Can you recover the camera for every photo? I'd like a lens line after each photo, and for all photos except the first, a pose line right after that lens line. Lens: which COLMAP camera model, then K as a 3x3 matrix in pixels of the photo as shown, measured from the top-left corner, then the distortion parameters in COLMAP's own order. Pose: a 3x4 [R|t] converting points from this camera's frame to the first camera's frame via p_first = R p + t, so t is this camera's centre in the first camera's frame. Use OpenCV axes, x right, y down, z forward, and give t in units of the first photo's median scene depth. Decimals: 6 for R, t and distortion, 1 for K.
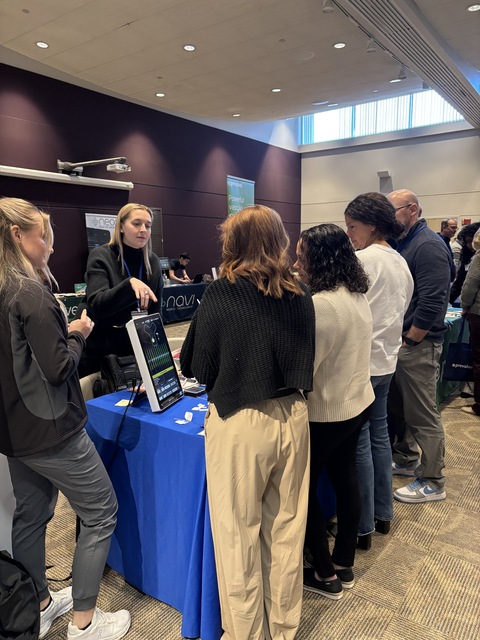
lens RADIAL K [[491.1, 0, 240.0], [0, 491.1, 320.0], [0, 0, 1]] dist [-0.003339, -0.005594]
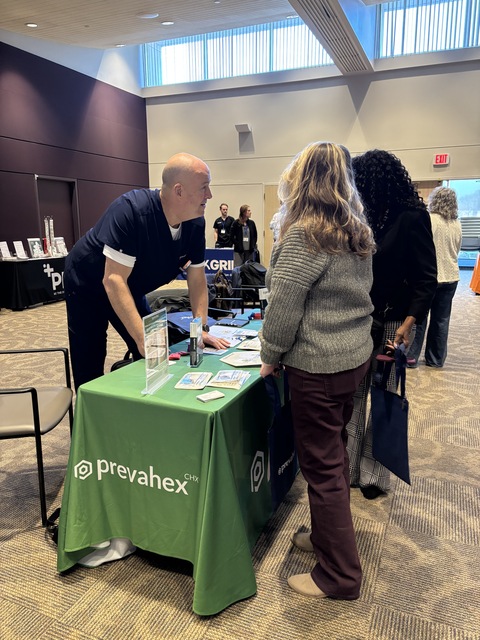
lens RADIAL K [[491.1, 0, 240.0], [0, 491.1, 320.0], [0, 0, 1]] dist [-0.003339, -0.005594]
pose [[0.954051, -0.092787, 0.284917, 0.014471], [0.065539, 0.992442, 0.103745, -0.058652], [-0.292390, -0.080305, 0.952921, 0.177951]]
